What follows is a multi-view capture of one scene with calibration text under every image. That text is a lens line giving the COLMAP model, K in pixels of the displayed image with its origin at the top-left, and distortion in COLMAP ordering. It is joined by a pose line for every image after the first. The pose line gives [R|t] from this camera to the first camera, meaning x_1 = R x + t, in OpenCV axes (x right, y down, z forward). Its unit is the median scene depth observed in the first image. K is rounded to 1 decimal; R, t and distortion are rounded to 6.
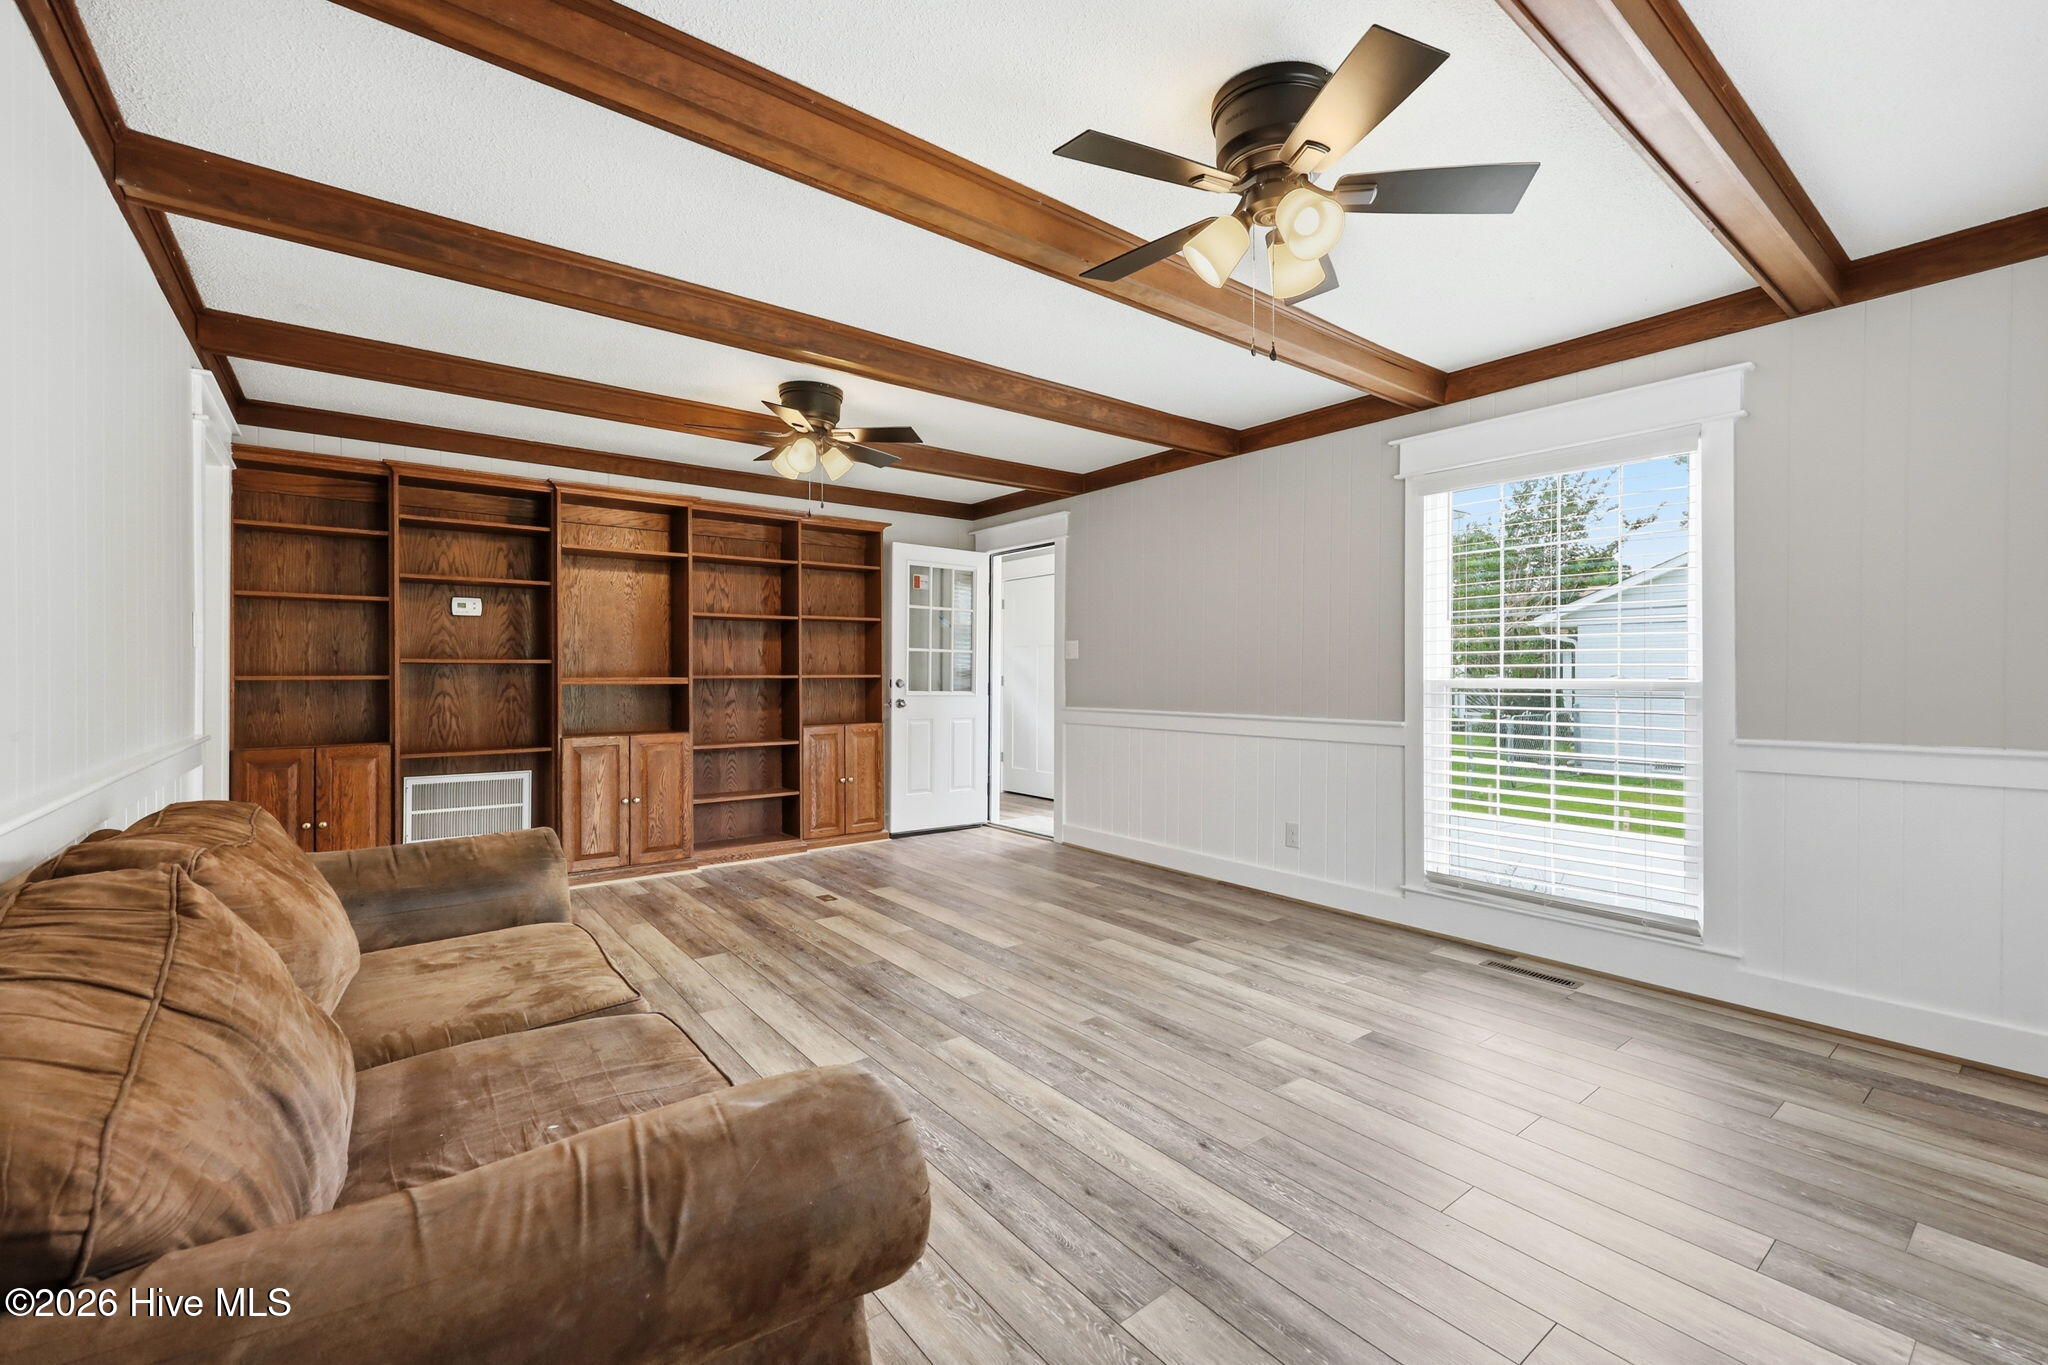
lens RADIAL K [[884.6, 0, 1029.0], [0, 884.6, 676.0], [0, 0, 1]] dist [-0.001469, 0.000047]
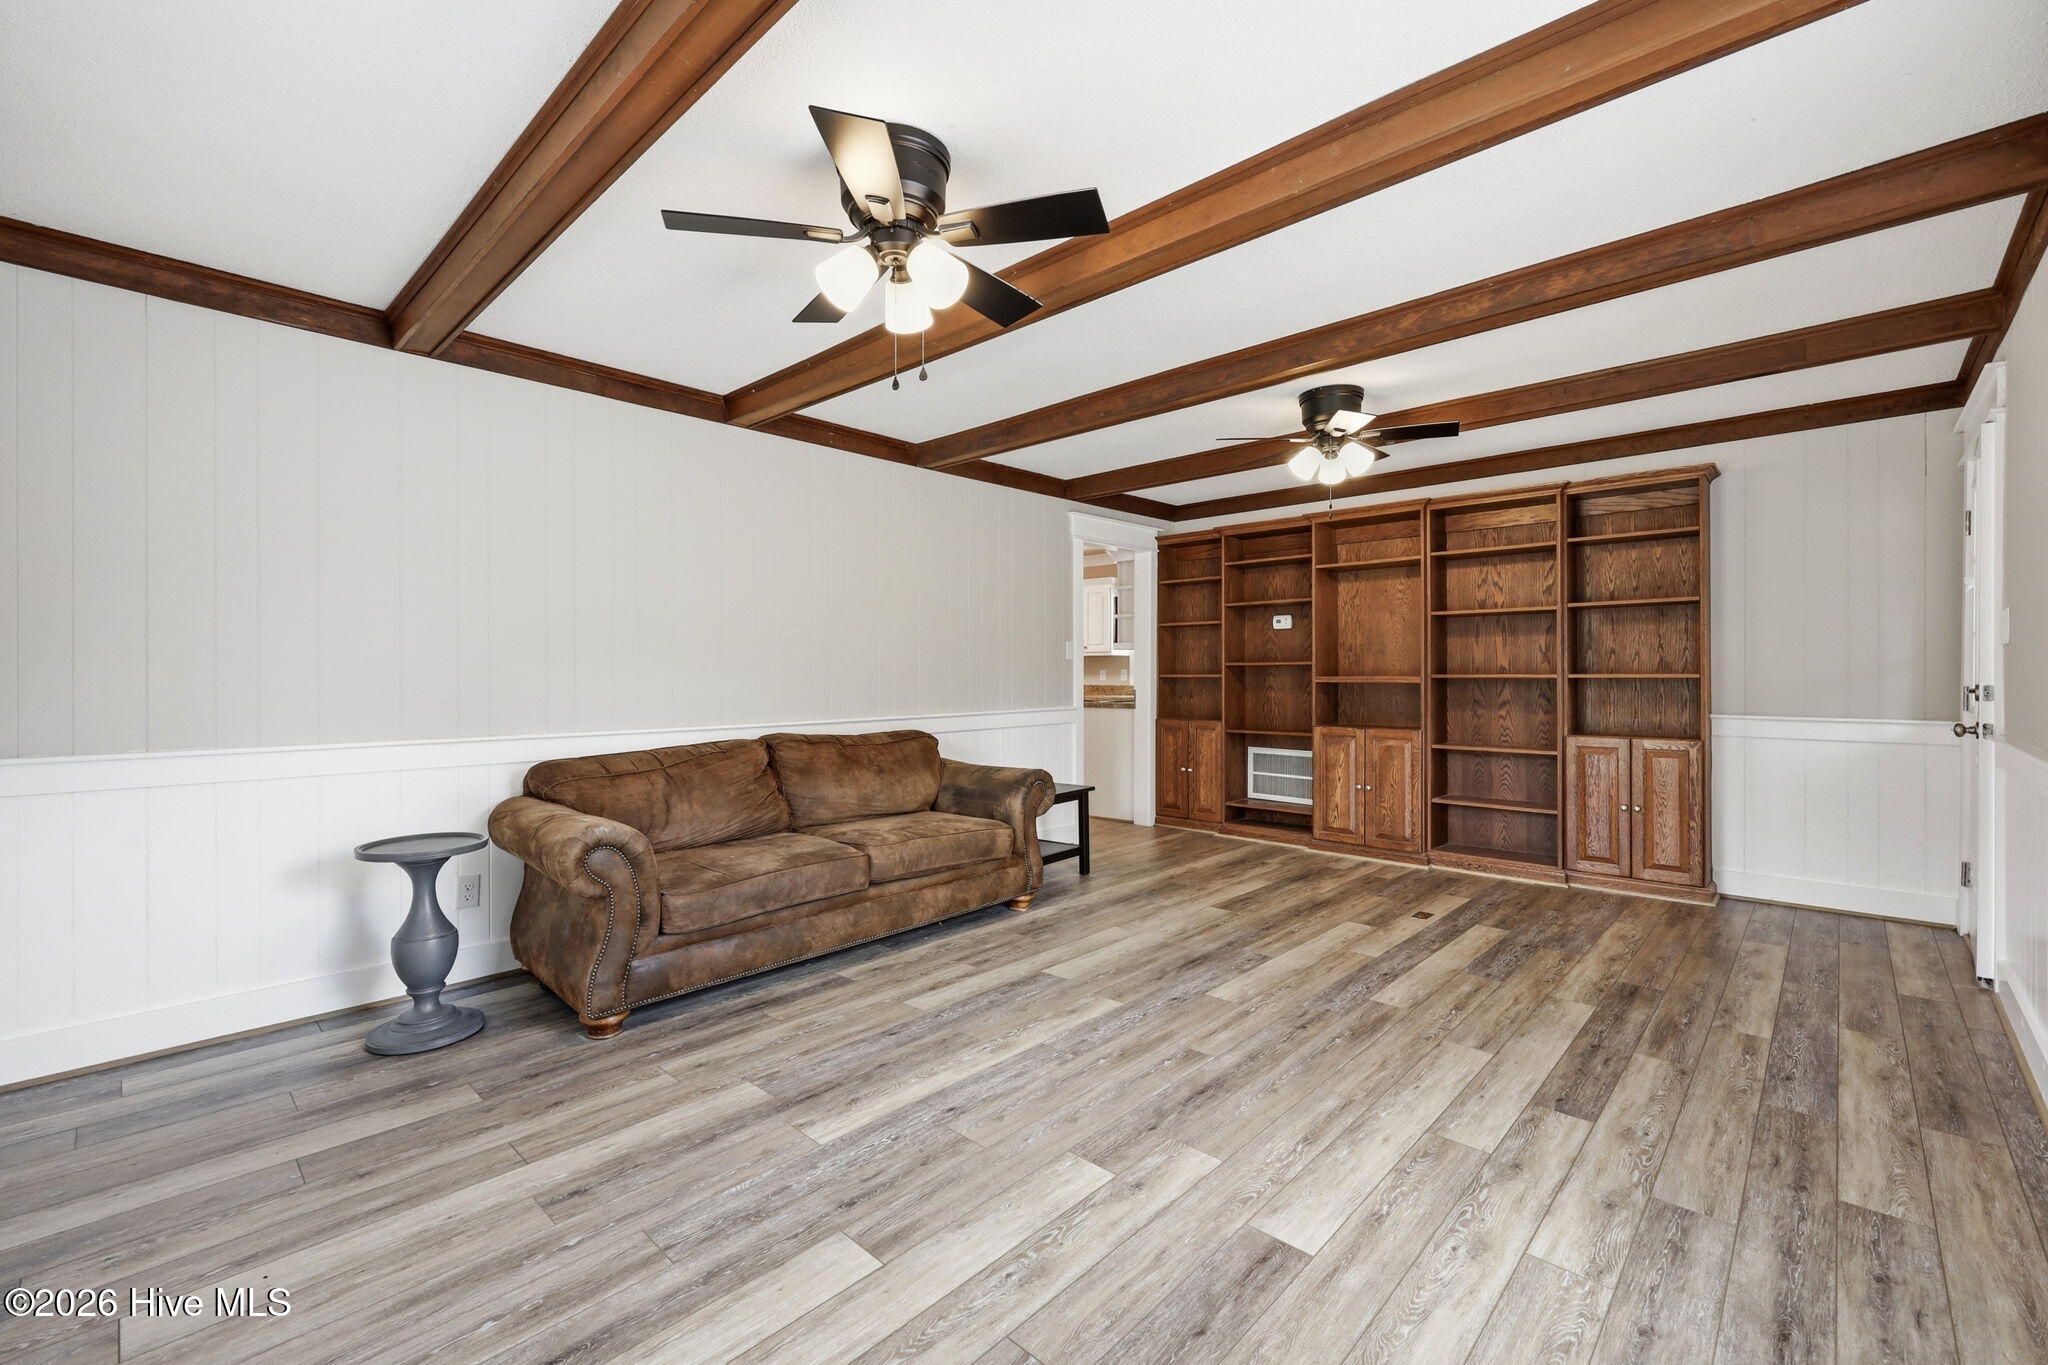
lens RADIAL K [[884.6, 0, 1029.1], [0, 884.6, 672.6], [0, 0, 1]] dist [-0.001469, 0.000047]
pose [[0.118840, -0.000435, -0.992913, 0.747857], [0.000679, 1.000000, -0.000357, -0.003795], [0.992913, -0.000631, 0.118840, 0.559825]]
